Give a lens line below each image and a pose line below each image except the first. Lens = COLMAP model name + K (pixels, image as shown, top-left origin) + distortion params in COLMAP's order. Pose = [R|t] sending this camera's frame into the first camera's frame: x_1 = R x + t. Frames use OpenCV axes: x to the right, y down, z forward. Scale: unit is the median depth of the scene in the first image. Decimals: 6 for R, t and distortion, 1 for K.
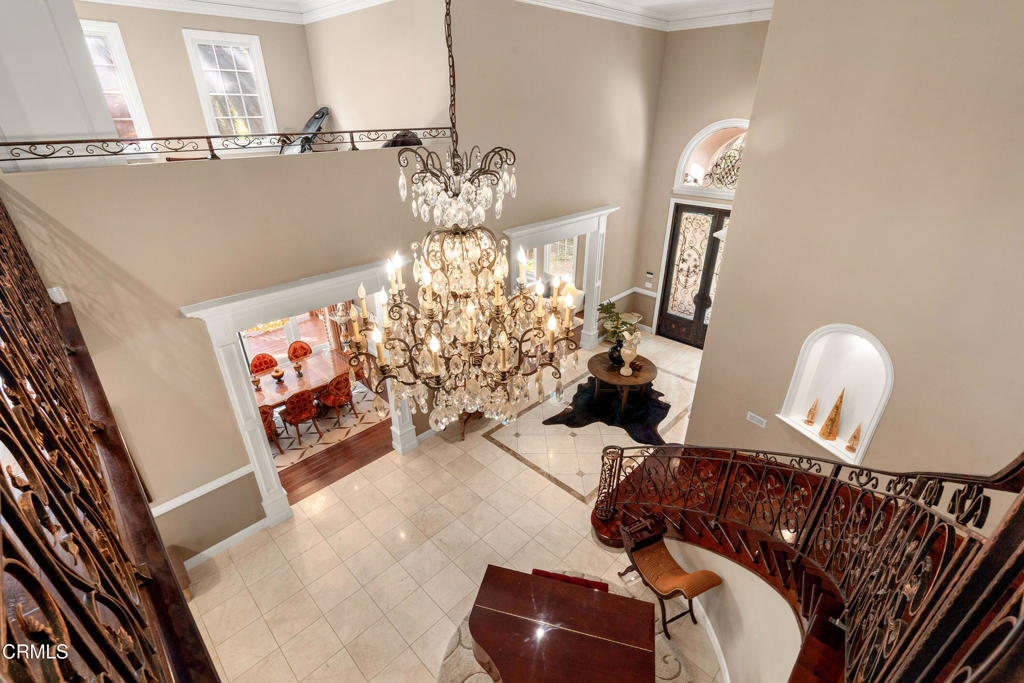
lens RADIAL K [[466.2, 0, 513.0], [0, 466.2, 345.5], [0, 0, 1]] dist [-0.006120, 0.001271]
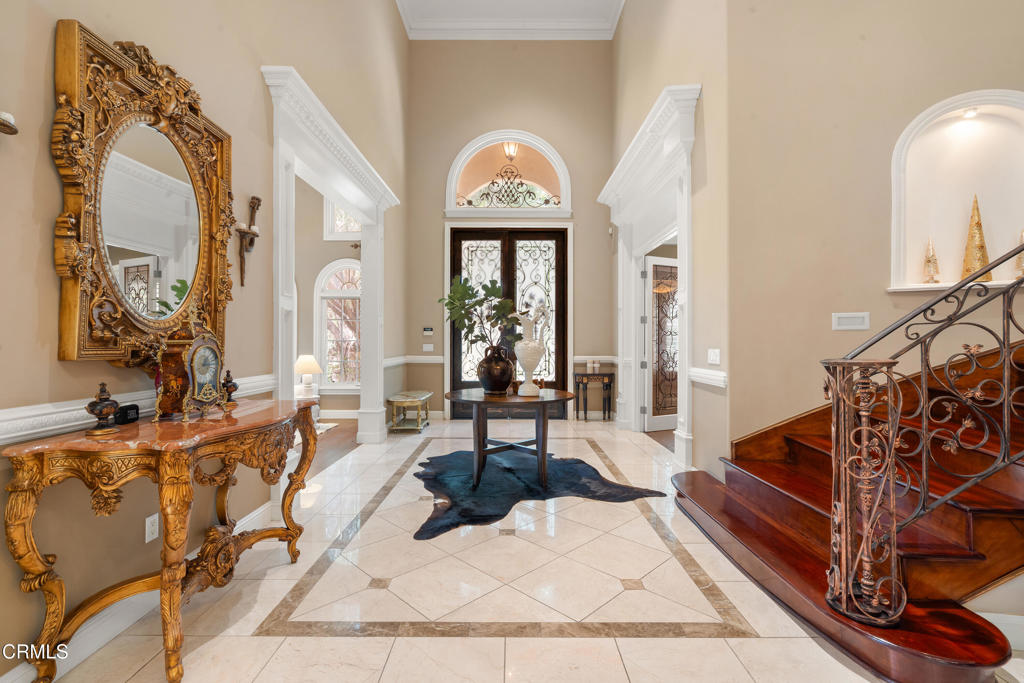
lens RADIAL K [[466.2, 0, 514.2], [0, 466.2, 340.0], [0, 0, 1]] dist [-0.006120, 0.001271]
pose [[0.709378, 0.006951, 0.704794, -0.124481], [0.321597, 0.886602, -0.332433, 0.154686], [-0.627183, 0.462480, 0.626701, 0.581060]]
